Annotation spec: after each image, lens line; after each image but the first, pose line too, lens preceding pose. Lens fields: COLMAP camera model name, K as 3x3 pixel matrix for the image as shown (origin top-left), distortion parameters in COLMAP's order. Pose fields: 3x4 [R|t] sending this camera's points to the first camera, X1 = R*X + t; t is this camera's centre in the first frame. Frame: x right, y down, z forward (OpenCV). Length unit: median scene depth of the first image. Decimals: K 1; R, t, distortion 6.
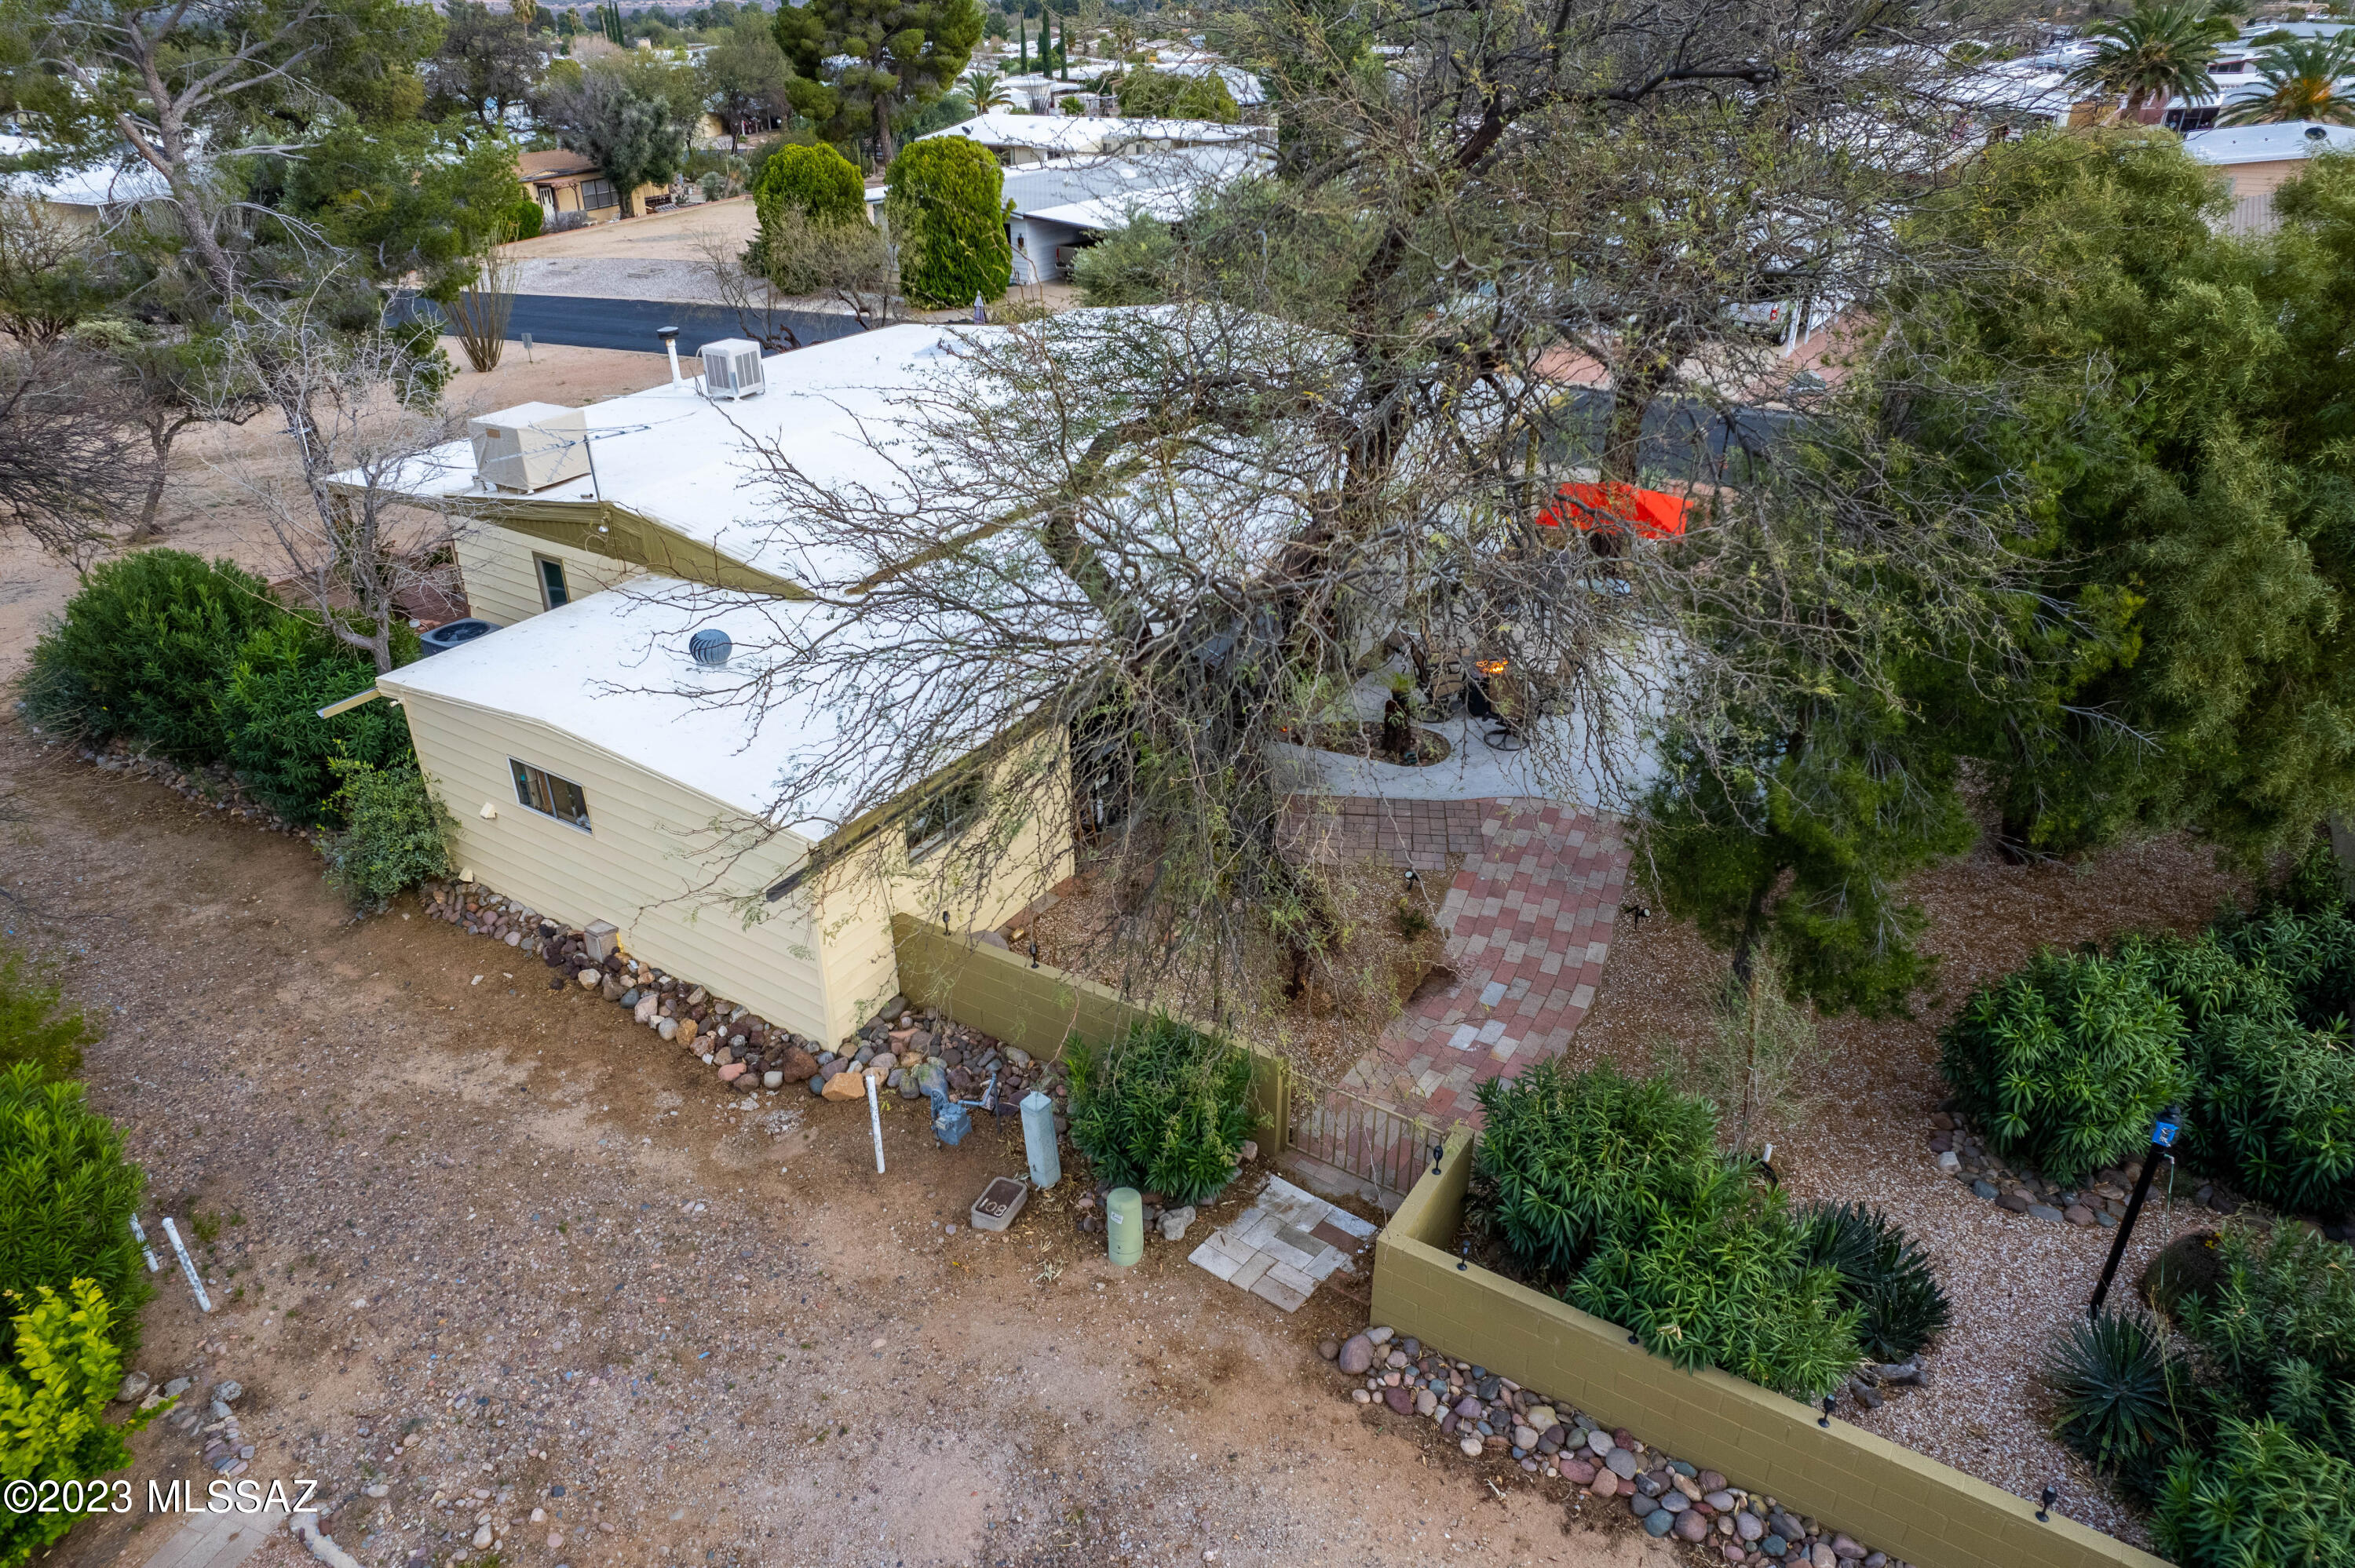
lens RADIAL K [[1530.0, 0, 1170.4], [0, 1530.0, 711.2], [0, 0, 1]] dist [-0.079704, 0.057002]
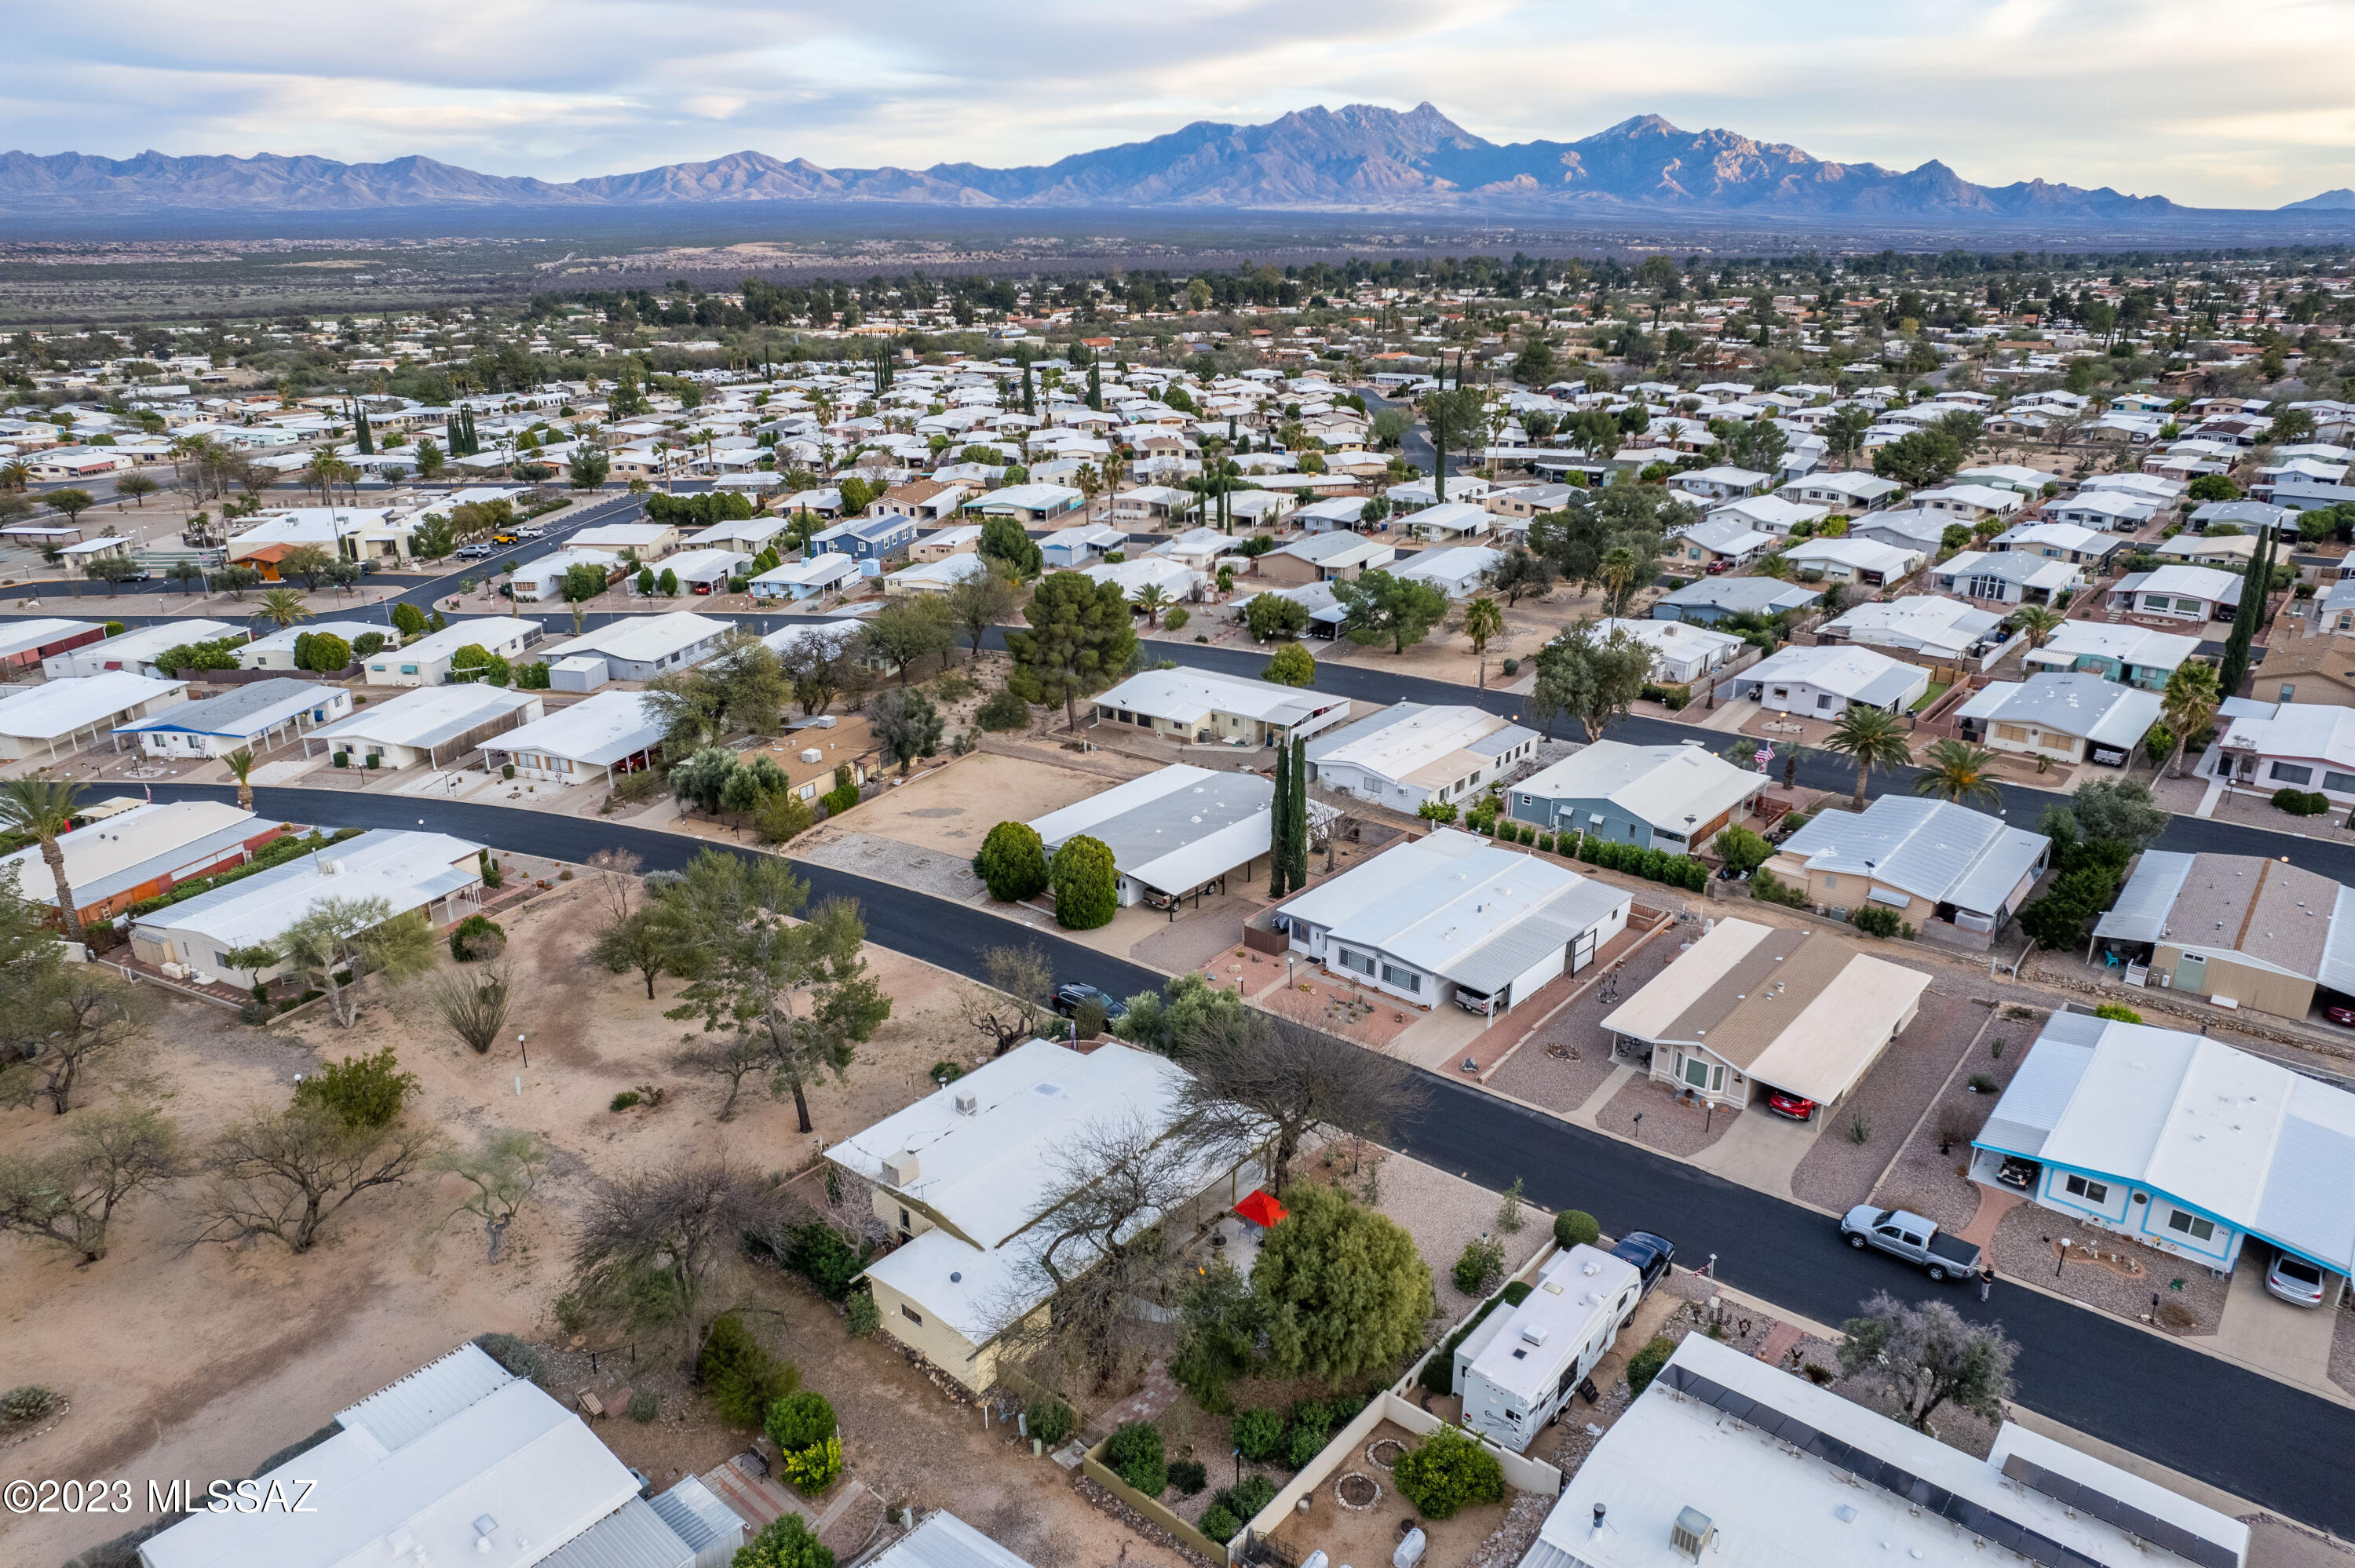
lens RADIAL K [[1530.0, 0, 1170.4], [0, 1530.0, 711.2], [0, 0, 1]] dist [-0.079704, 0.057002]
pose [[0.989905, 0.044832, -0.134455, 0.729360], [-0.063056, 0.988905, -0.134499, -1.053337], [0.126933, 0.141620, 0.981749, -3.082773]]
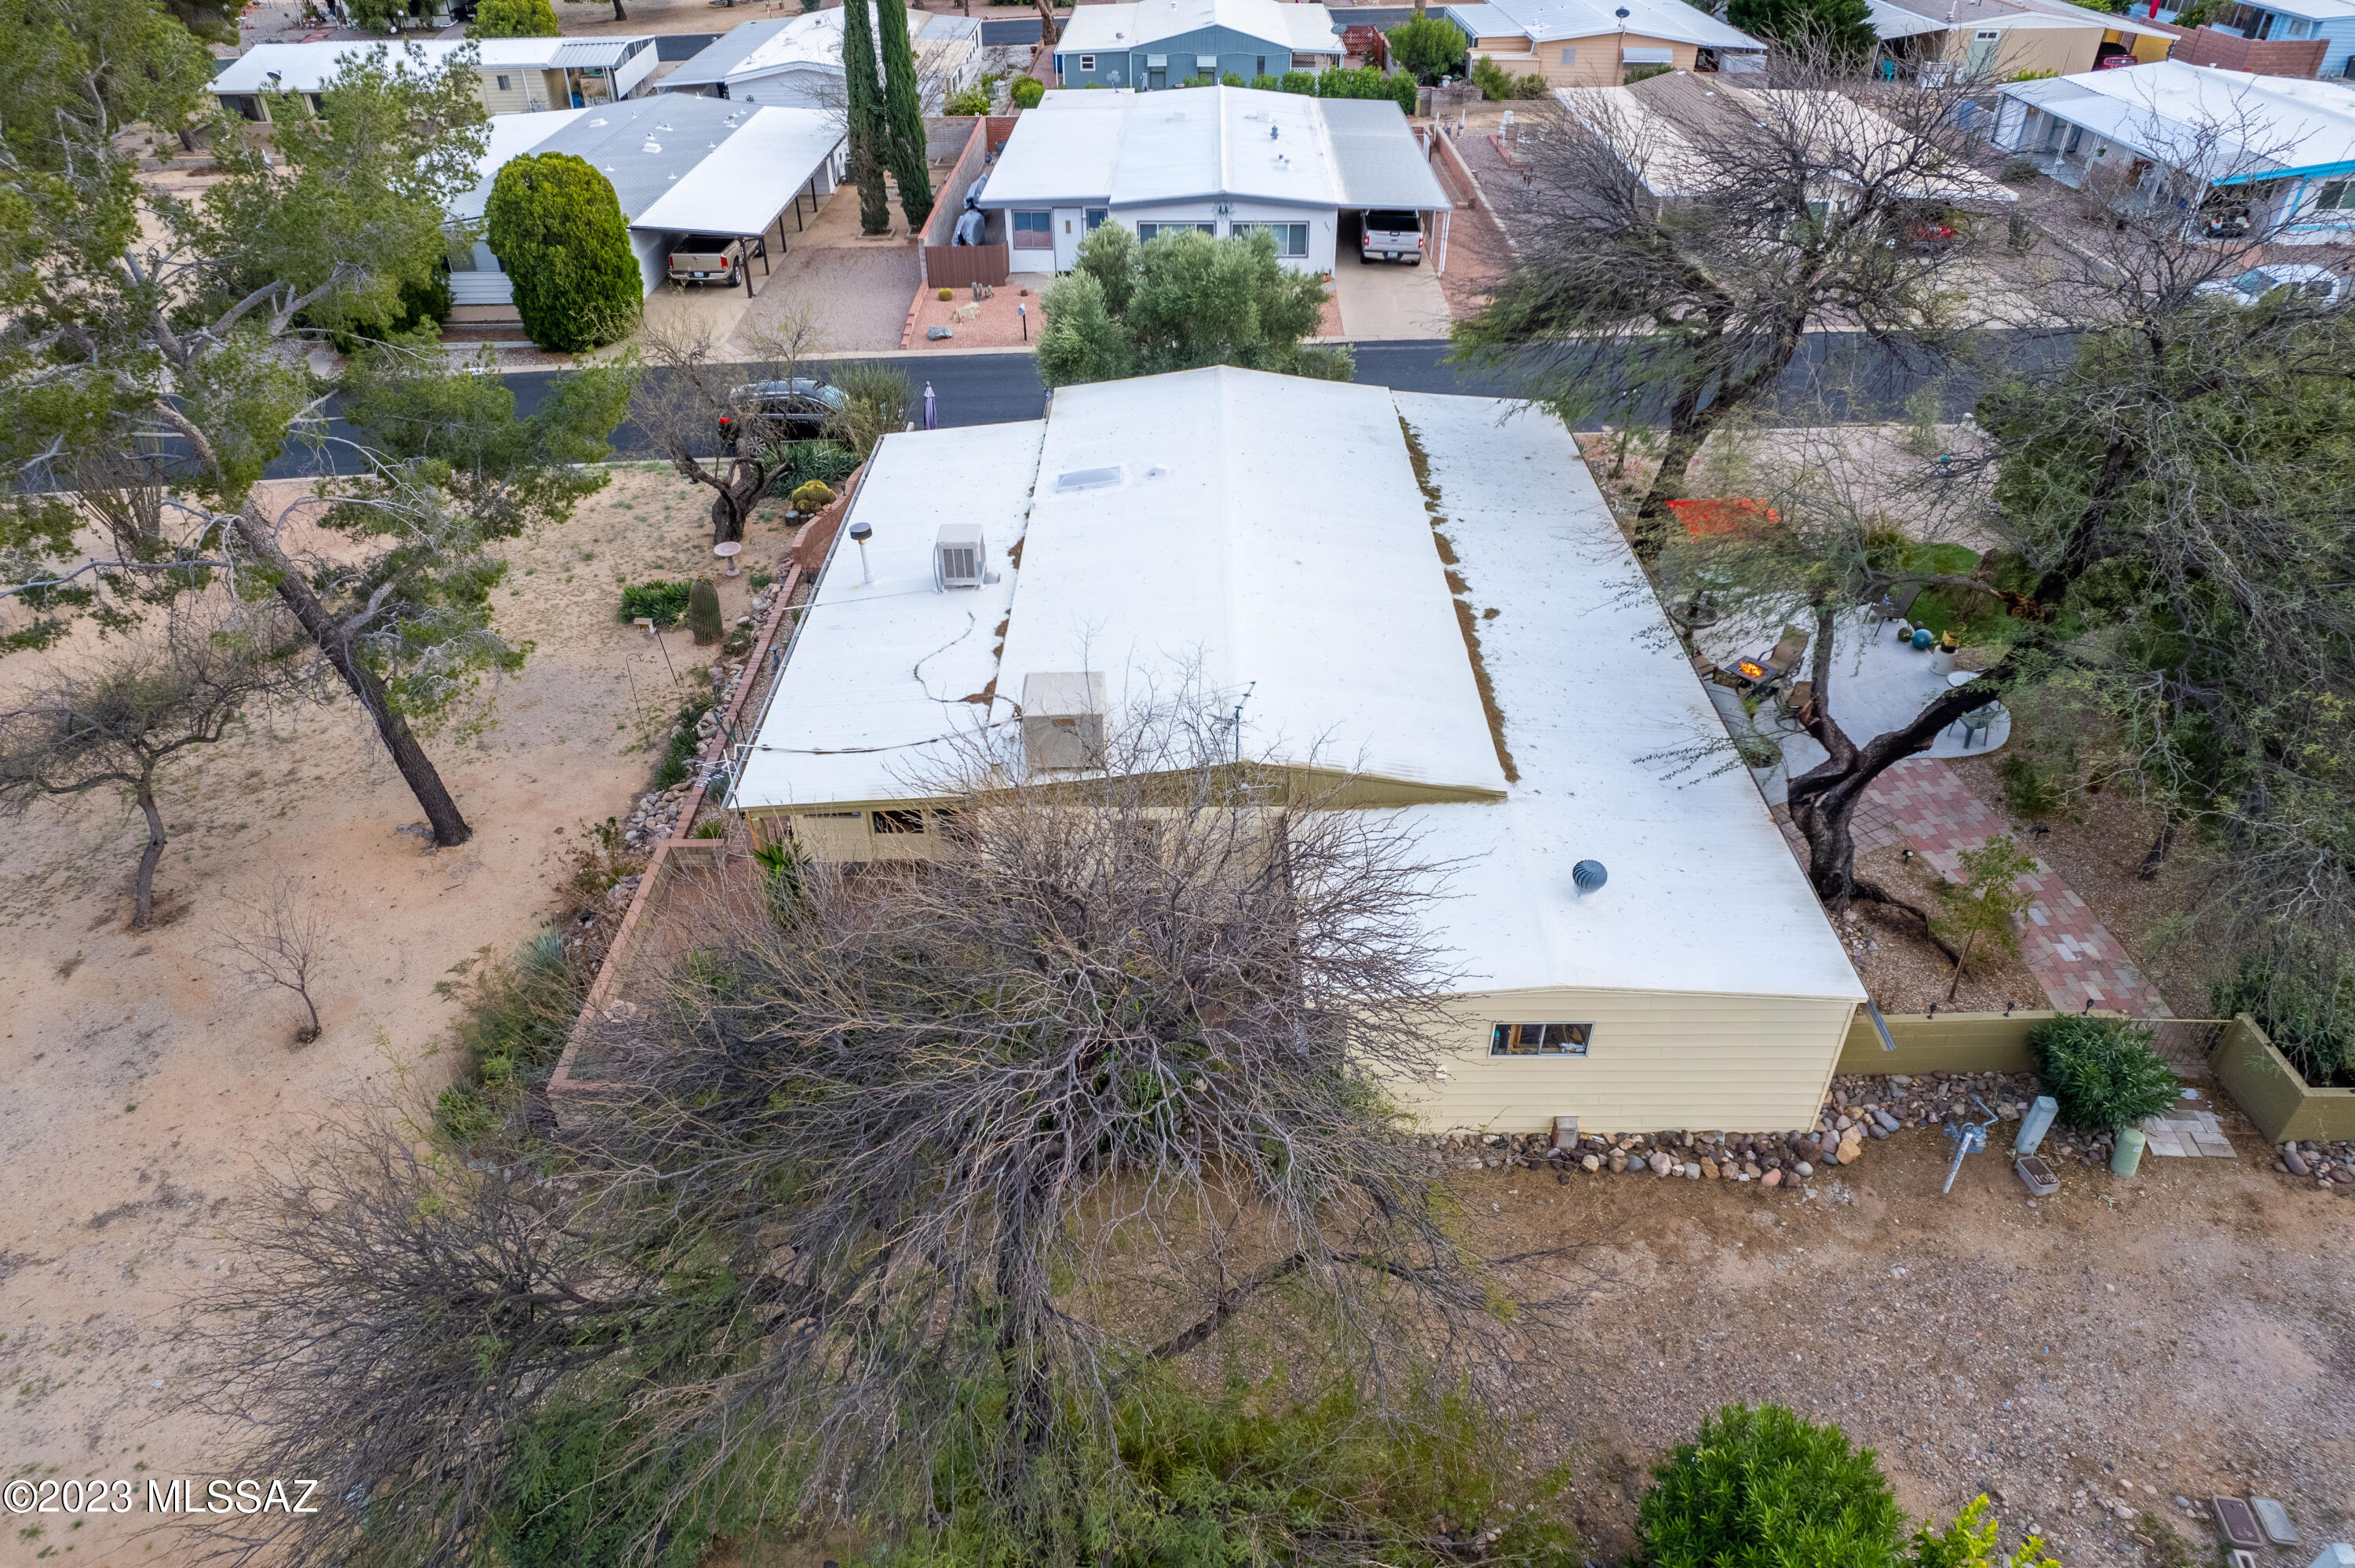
lens RADIAL K [[1530.0, 0, 1170.4], [0, 1530.0, 711.2], [0, 0, 1]] dist [-0.079704, 0.057002]
pose [[0.849065, -0.288501, 0.442556, -1.204426], [0.230247, 0.956055, 0.181510, -0.515316], [-0.475474, -0.052217, 0.878179, 0.111727]]
